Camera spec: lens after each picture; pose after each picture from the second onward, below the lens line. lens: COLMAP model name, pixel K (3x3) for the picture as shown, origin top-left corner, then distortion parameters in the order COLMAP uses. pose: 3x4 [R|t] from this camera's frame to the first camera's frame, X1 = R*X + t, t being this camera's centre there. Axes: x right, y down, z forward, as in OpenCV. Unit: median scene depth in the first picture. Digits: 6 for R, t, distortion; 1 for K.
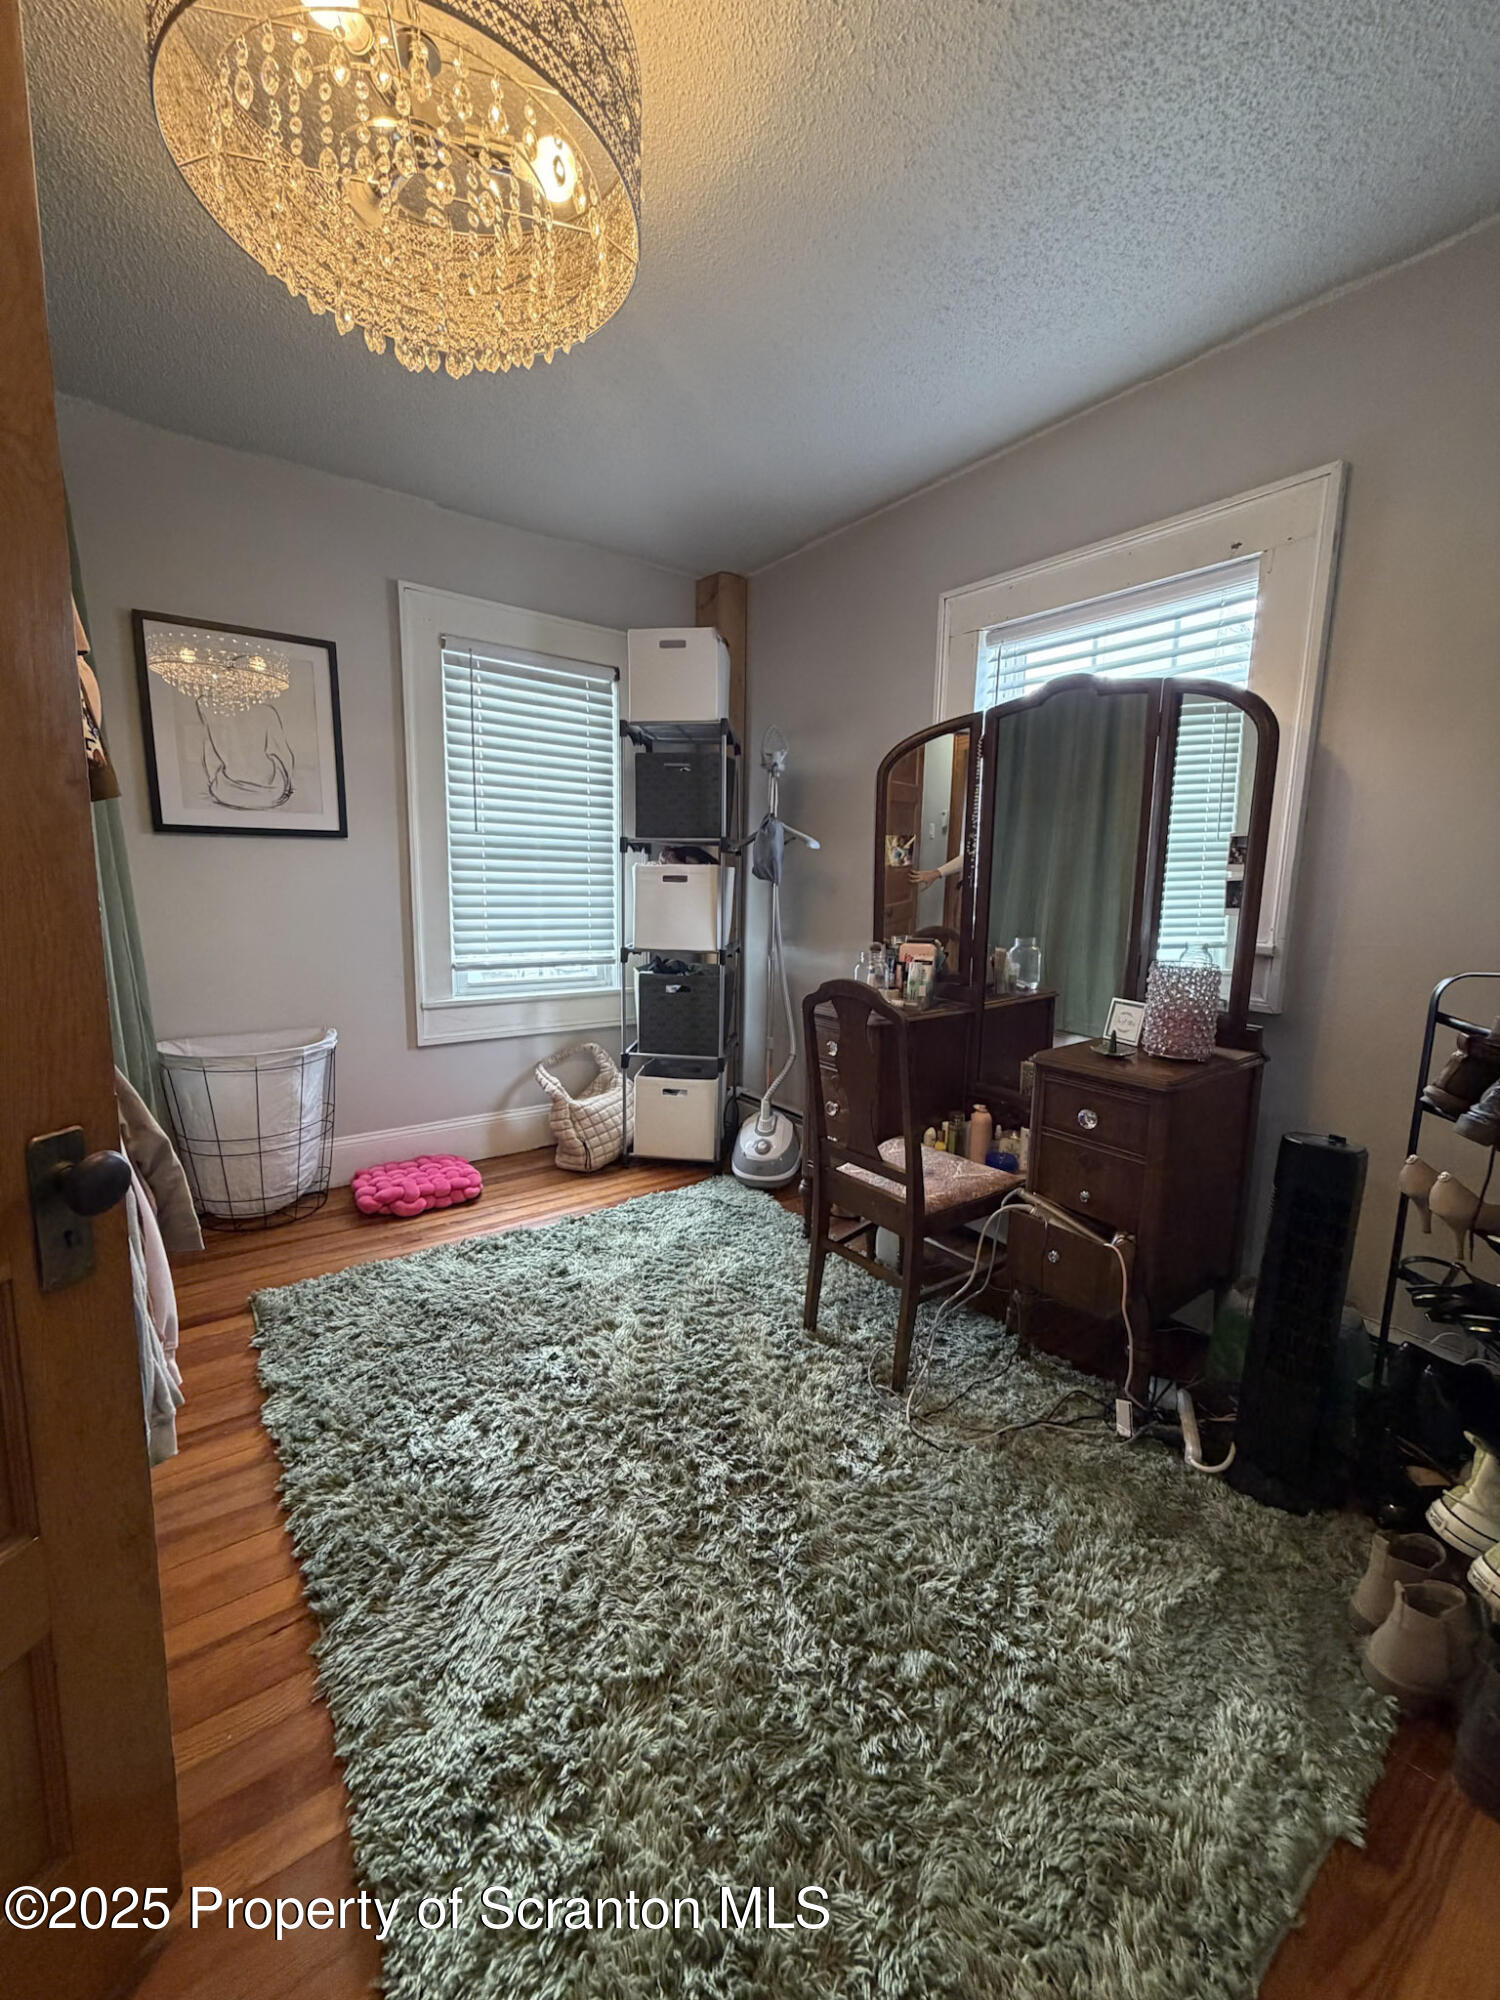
lens RADIAL K [[797.9, 0, 747.1], [0, 797.9, 1004.5], [0, 0, 1]] dist [-0.001878, -0.000128]
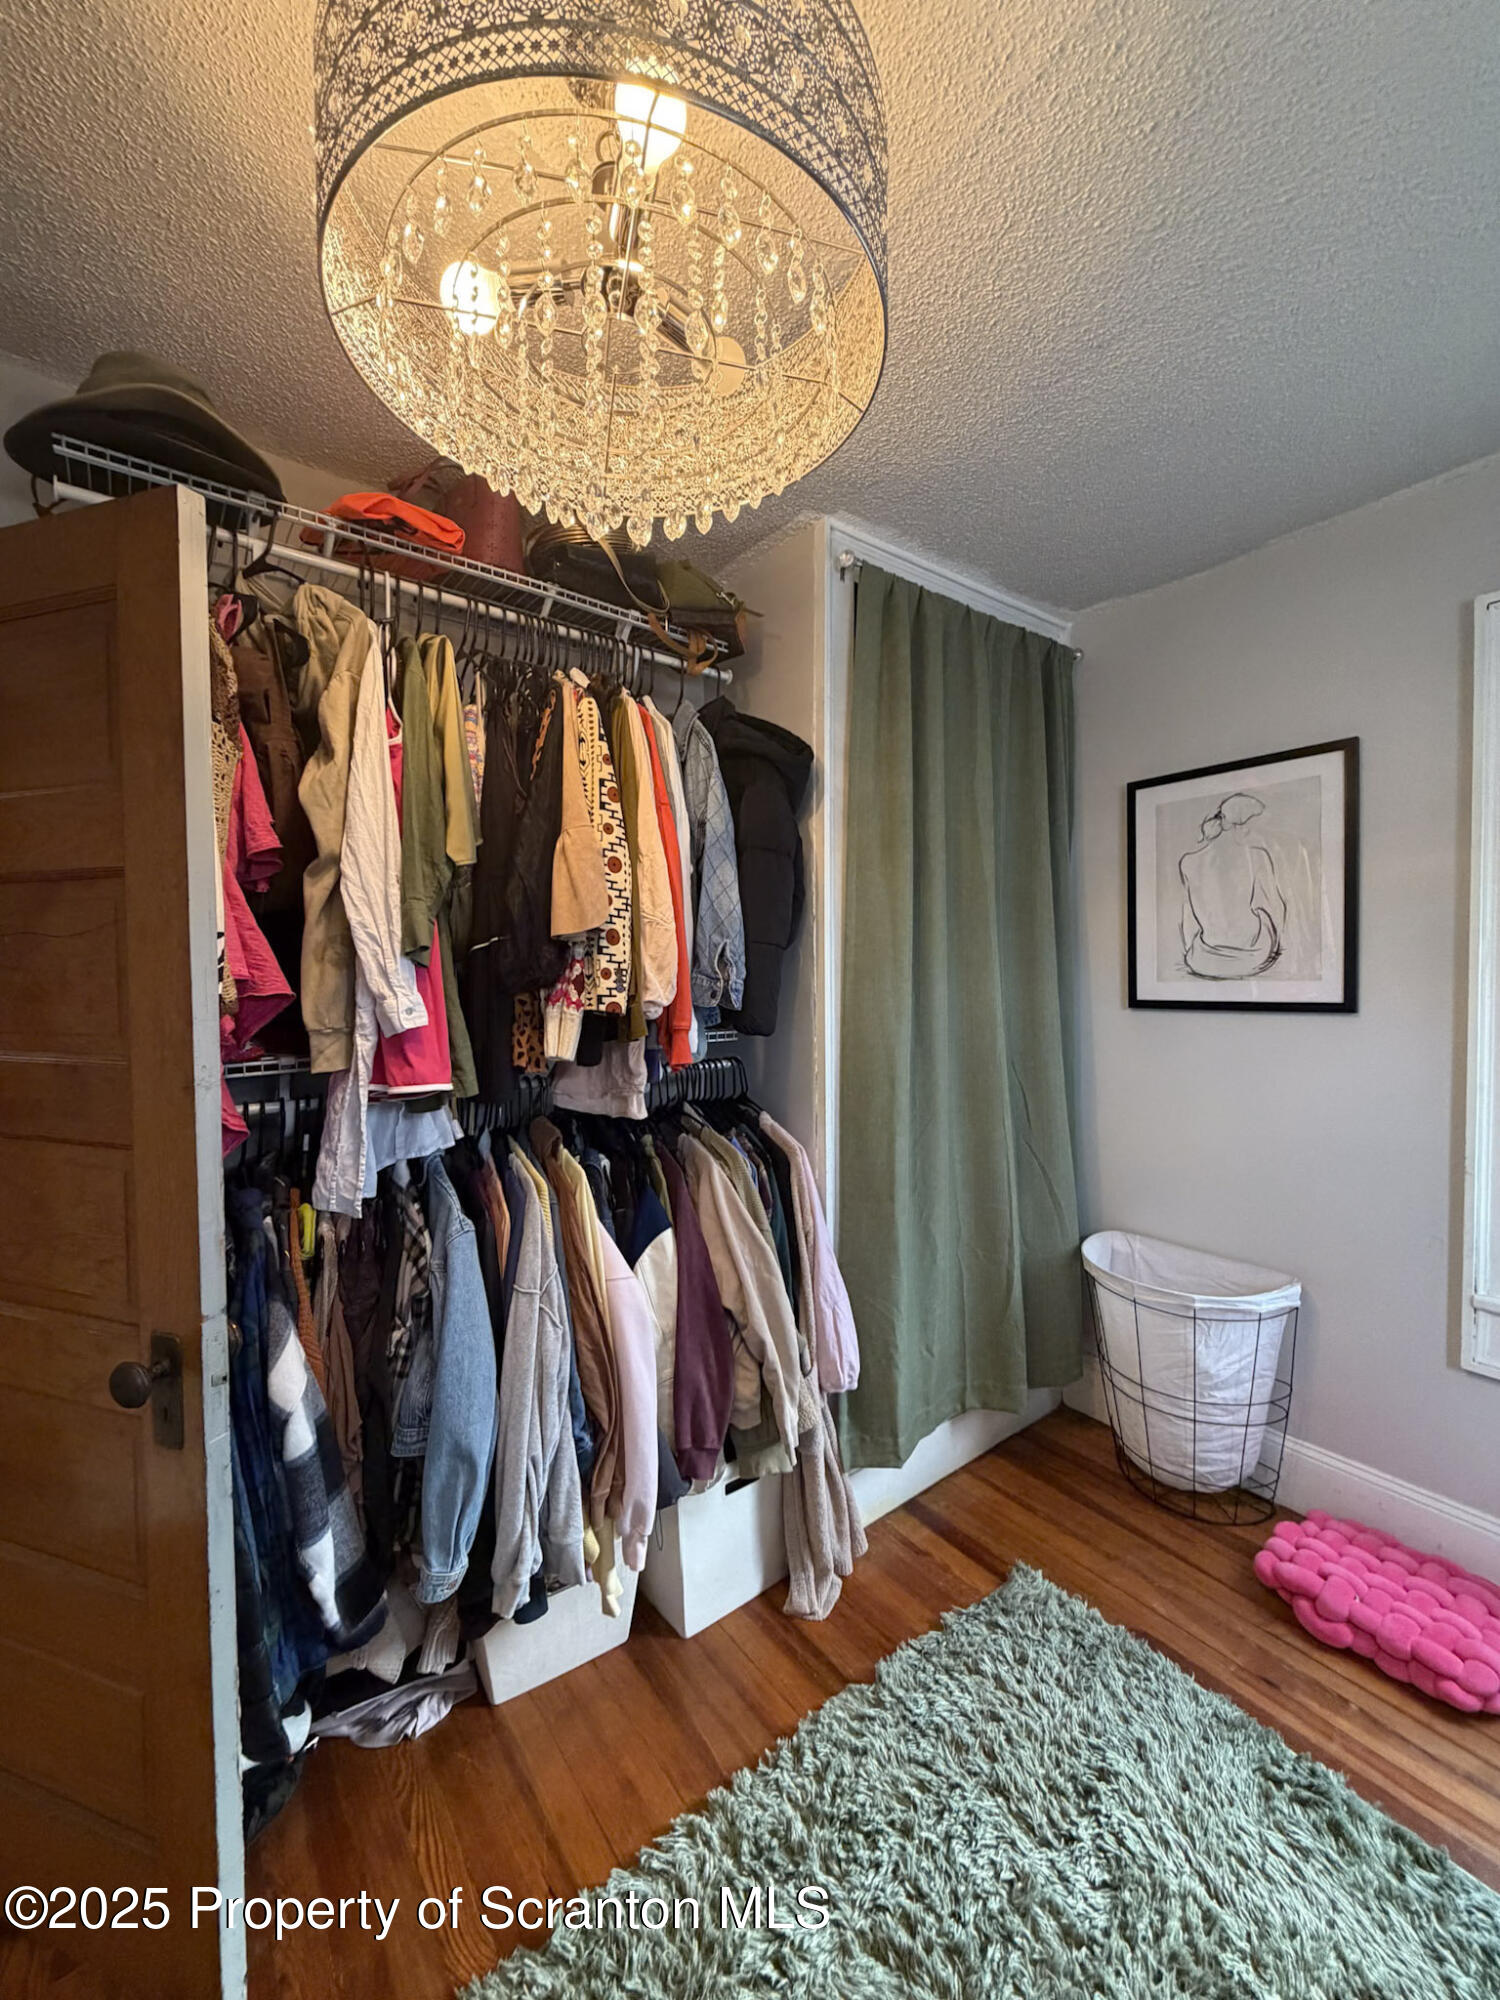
lens RADIAL K [[797.9, 0, 752.1], [0, 797.9, 985.4], [0, 0, 1]] dist [-0.001878, -0.000128]
pose [[-0.003461, 0.008603, -0.999957, 0.182179], [-0.142347, 0.989776, 0.009008, -0.173408], [0.989811, 0.142372, -0.002201, 0.516363]]
